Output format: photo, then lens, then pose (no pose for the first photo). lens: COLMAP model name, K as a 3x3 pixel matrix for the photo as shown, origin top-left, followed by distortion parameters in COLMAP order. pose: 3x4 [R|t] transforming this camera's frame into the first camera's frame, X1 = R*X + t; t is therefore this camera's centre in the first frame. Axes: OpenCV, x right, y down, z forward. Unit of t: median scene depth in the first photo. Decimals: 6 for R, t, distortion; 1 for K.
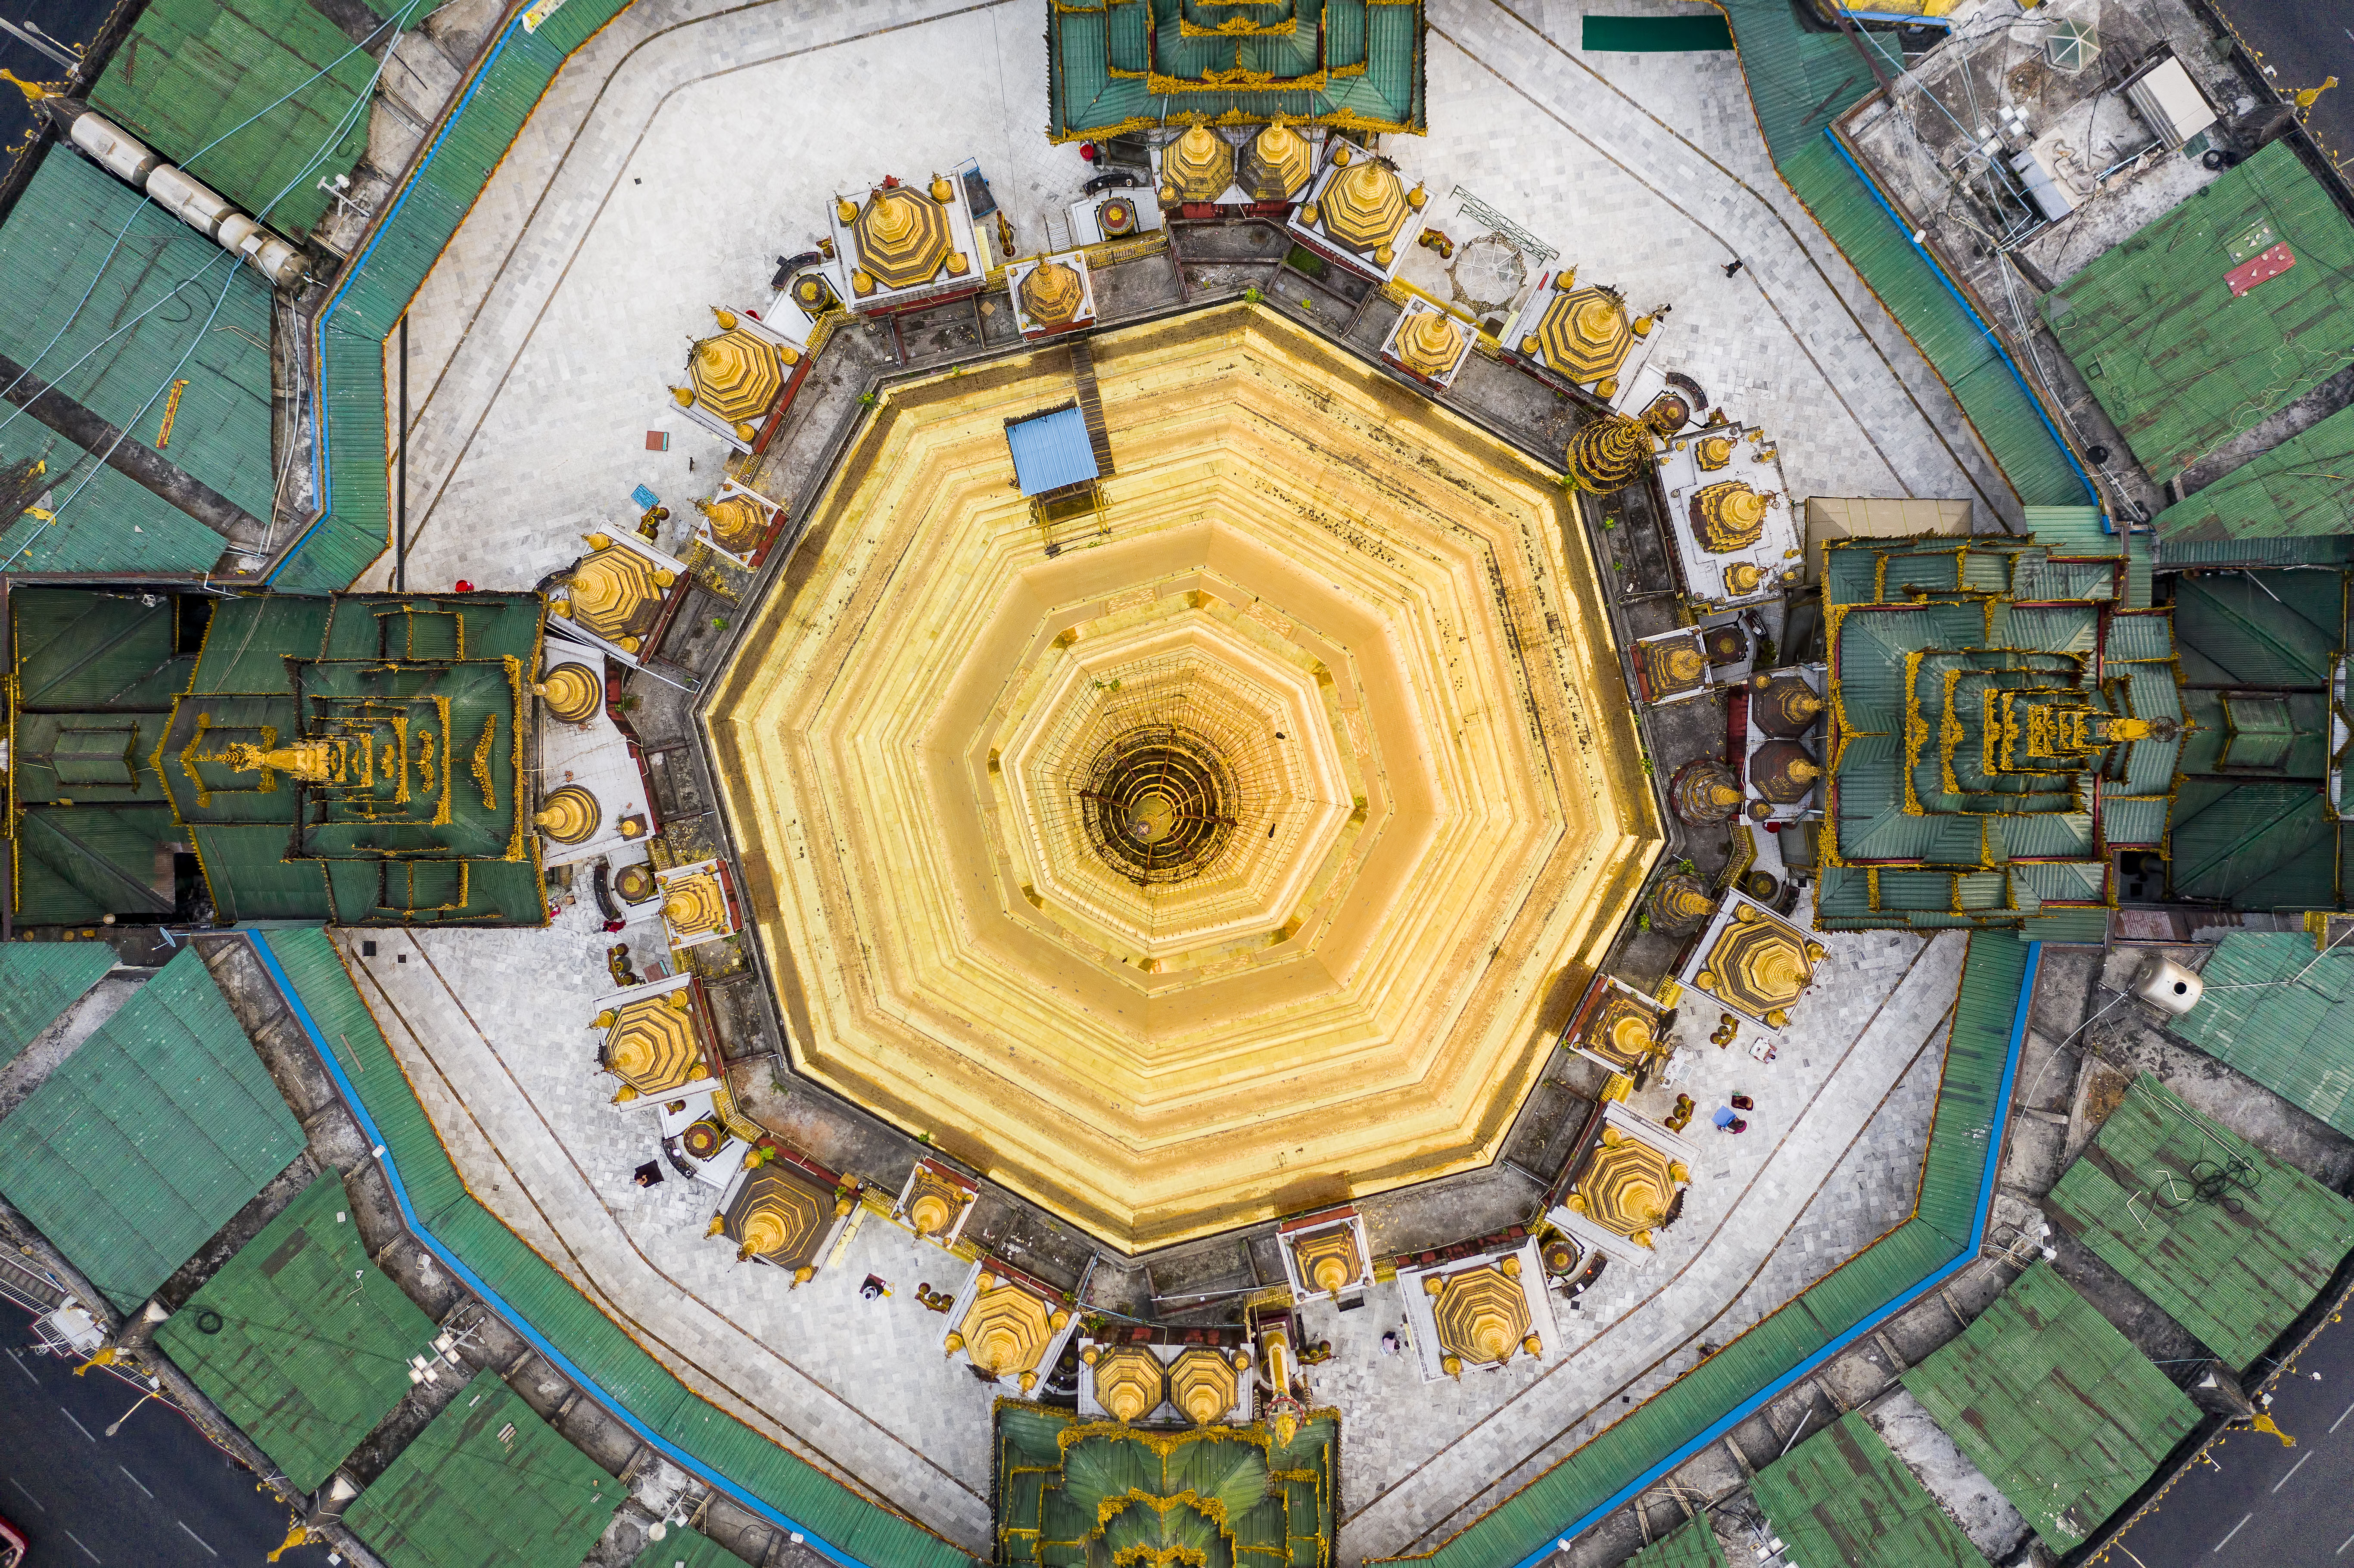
lens RADIAL K [[1769.2, 0, 1177.0], [0, 1769.2, 784.0], [0, 0, 1]] dist [-0.001186, 0.026351]
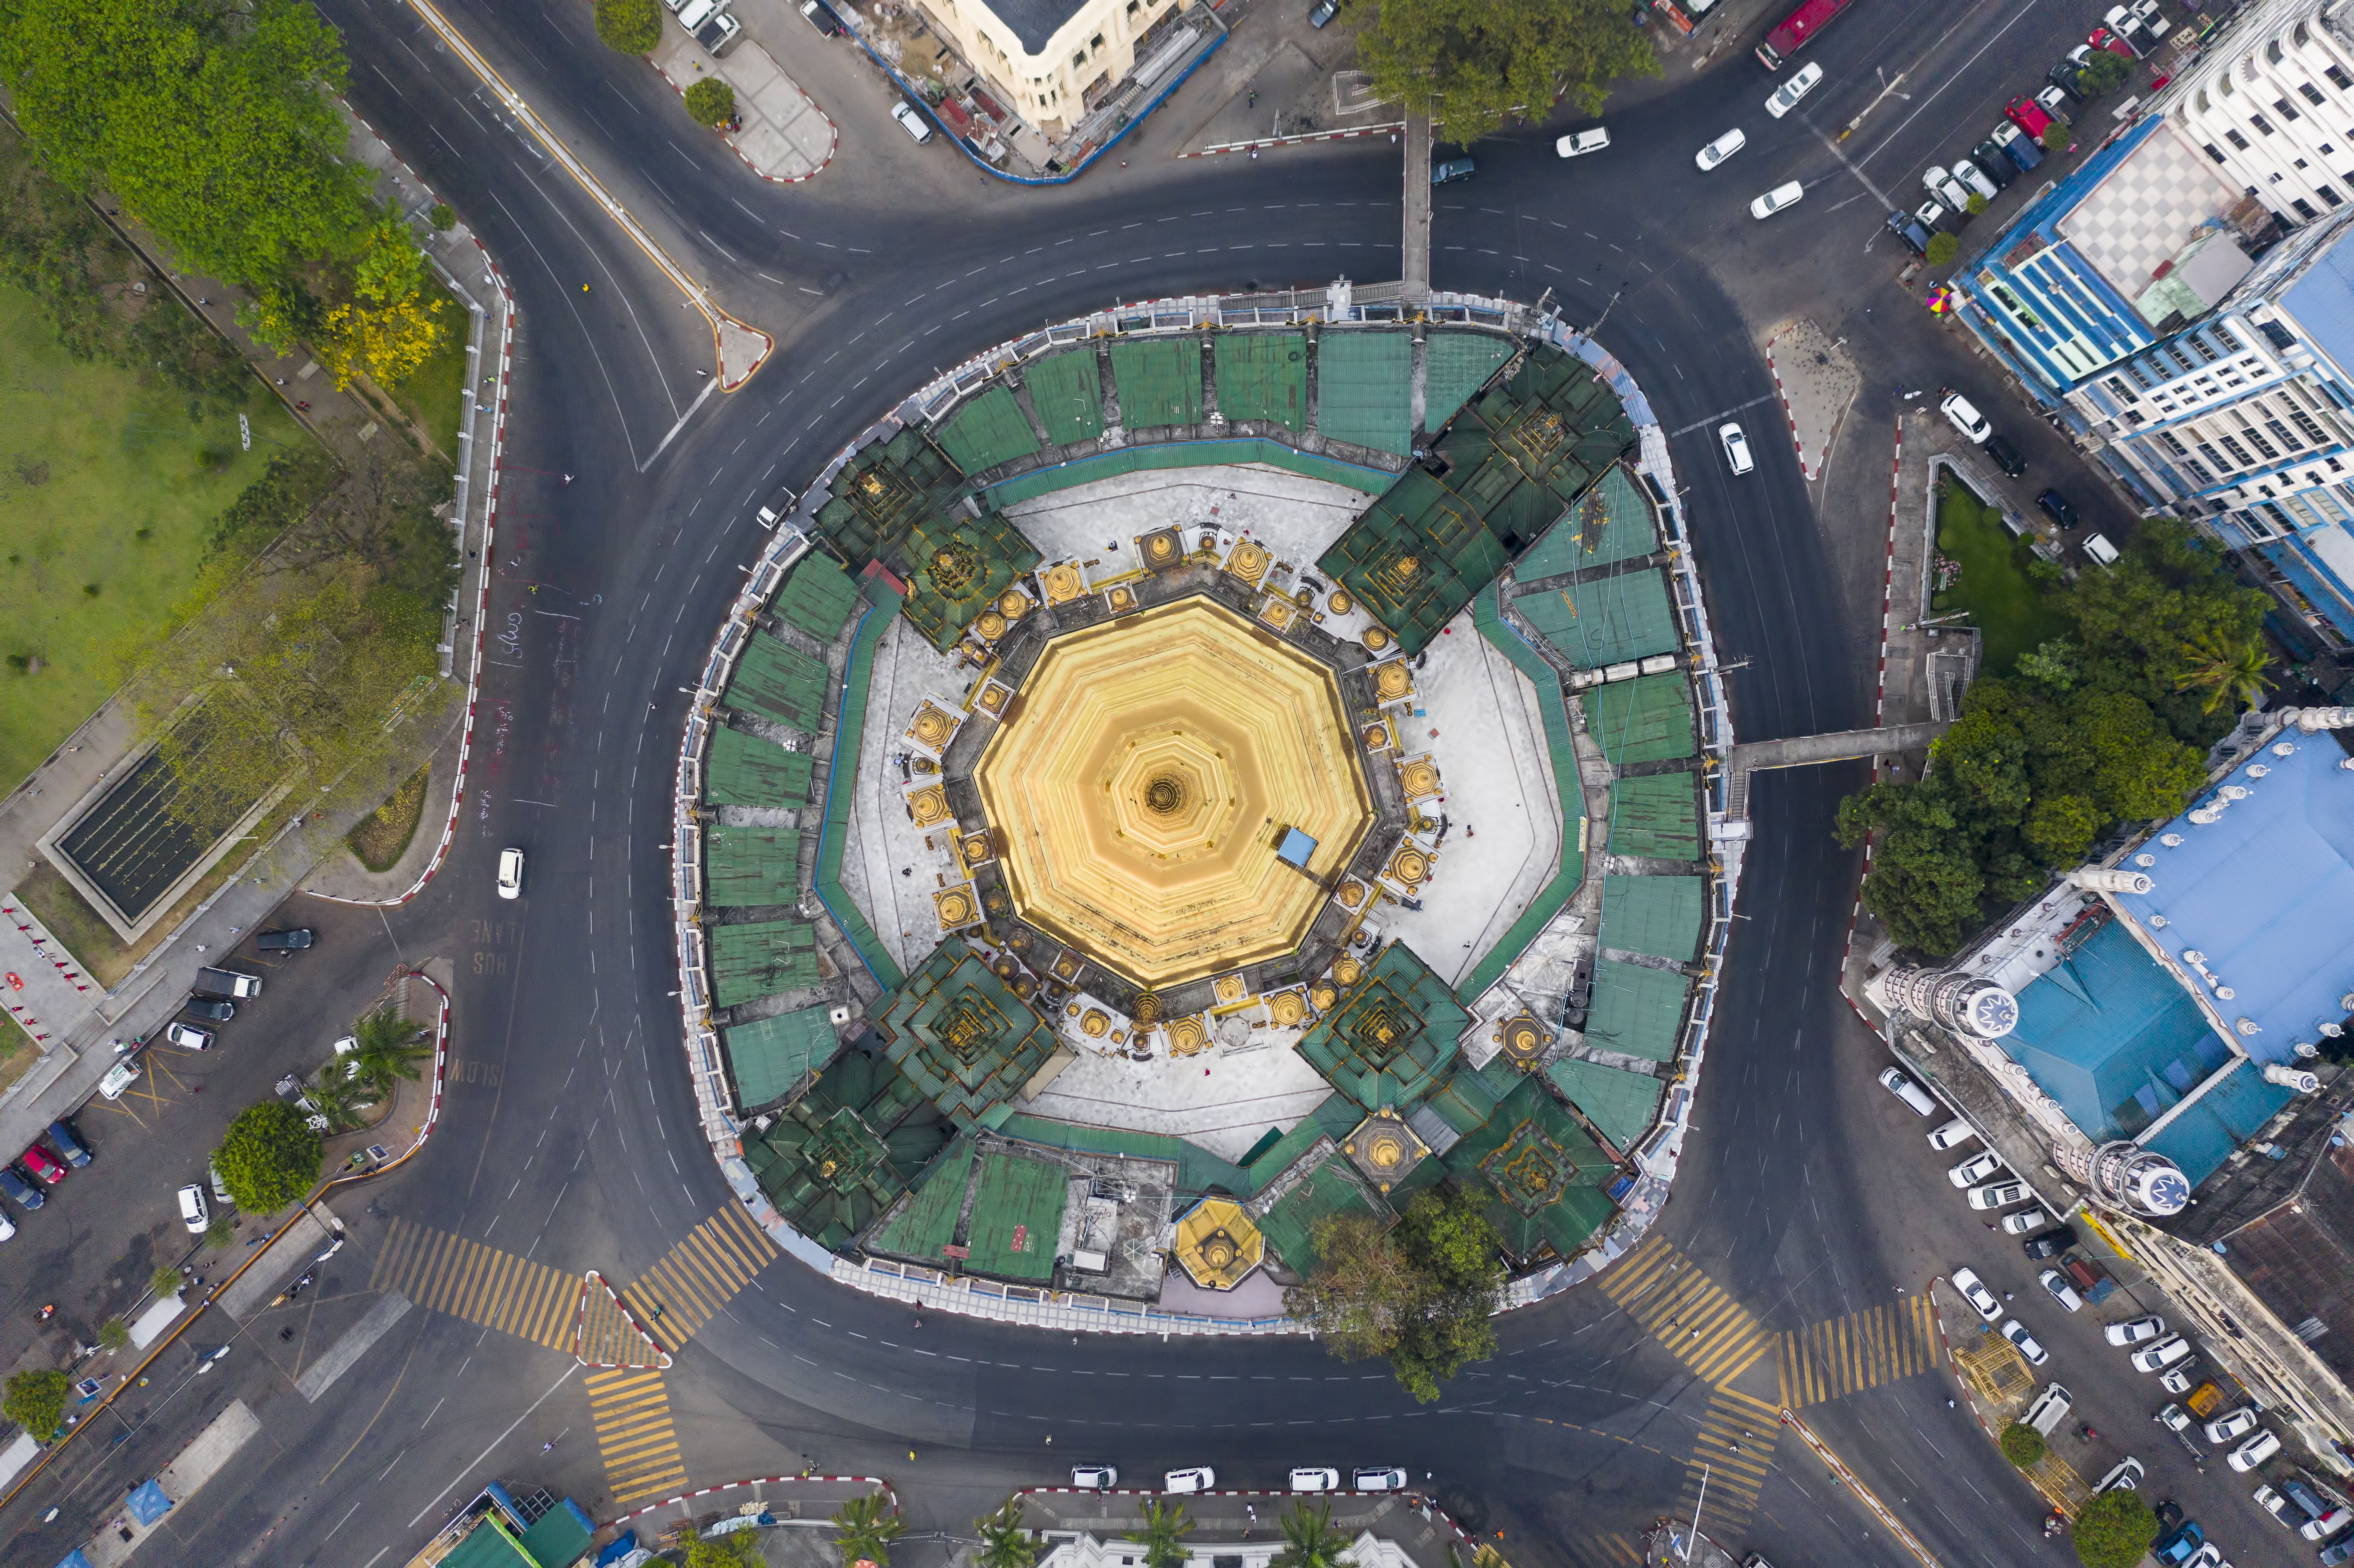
lens RADIAL K [[1769.2, 0, 1177.0], [0, 1769.2, 784.0], [0, 0, 1]] dist [-0.001186, 0.026351]
pose [[-0.700833, 0.712767, 0.028235, -0.078496], [-0.713077, -0.701085, -0.001336, 0.006351], [0.018842, -0.021070, 0.999600, -1.452237]]
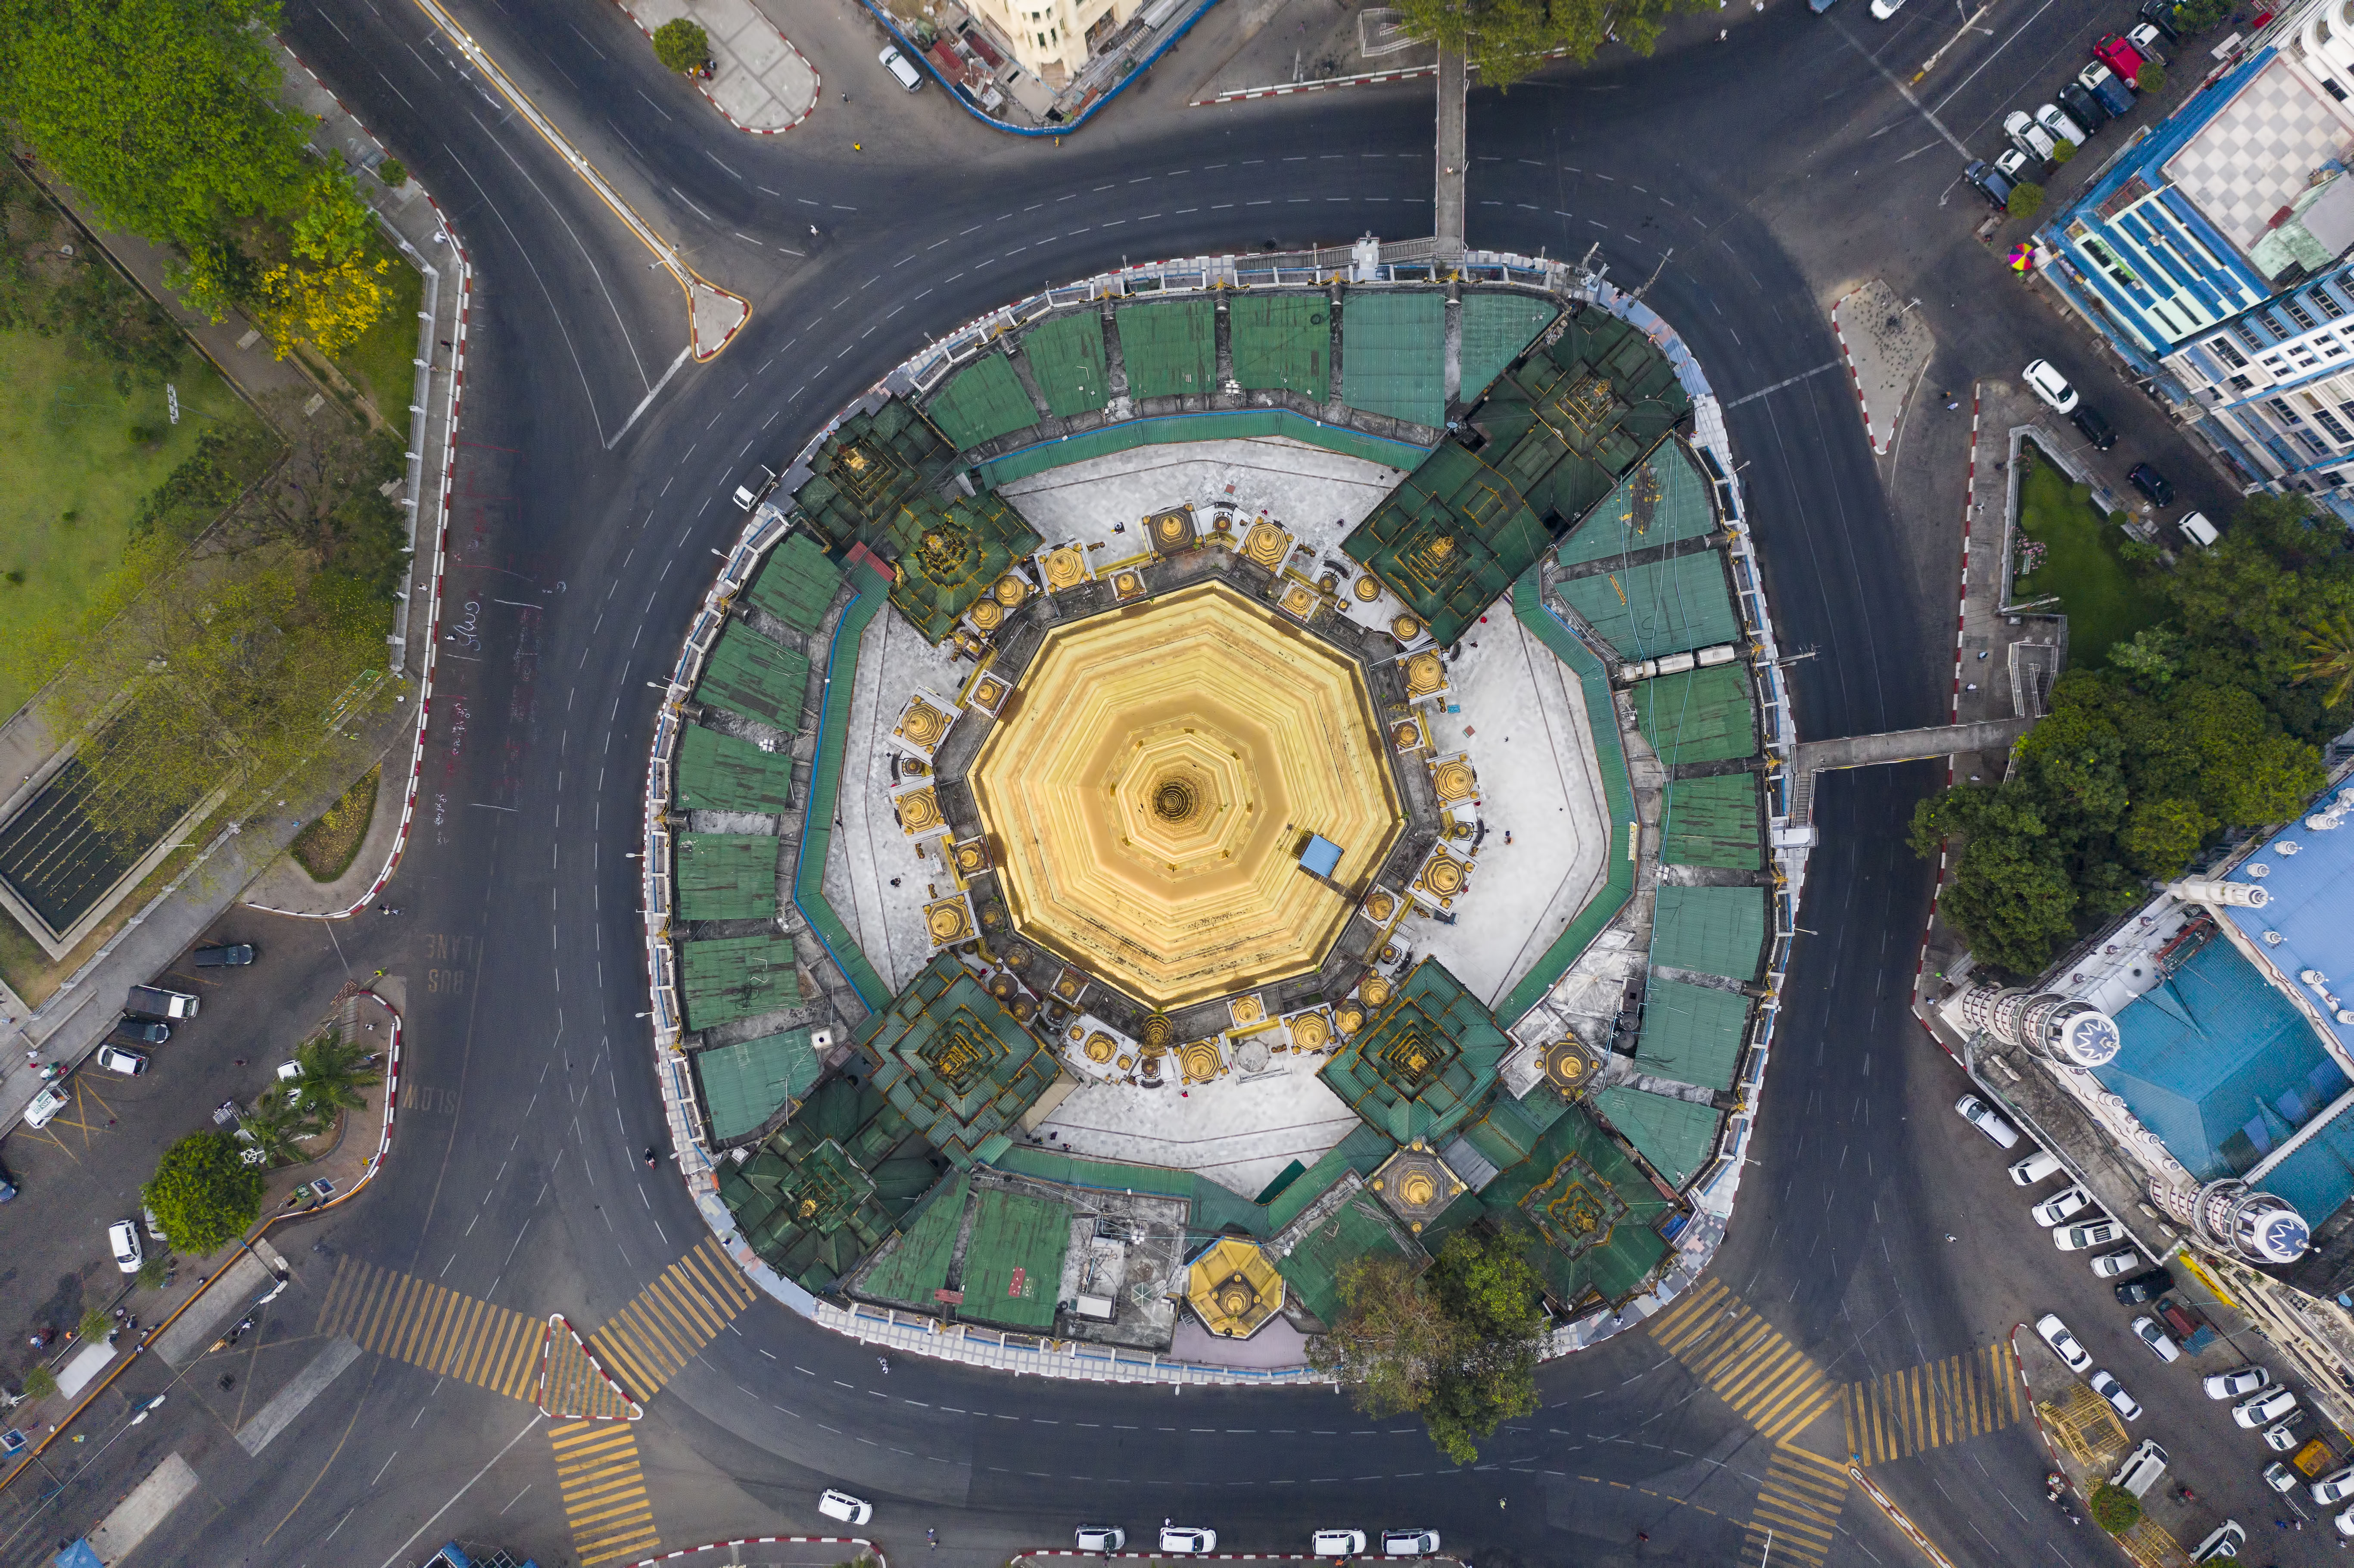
lens RADIAL K [[1769.2, 0, 1177.0], [0, 1769.2, 784.0], [0, 0, 1]] dist [-0.001186, 0.026351]
pose [[-0.700008, 0.713318, 0.034159, -0.077505], [-0.713656, -0.700490, 0.003142, 0.009463], [0.026170, -0.022178, 0.999411, -1.248111]]
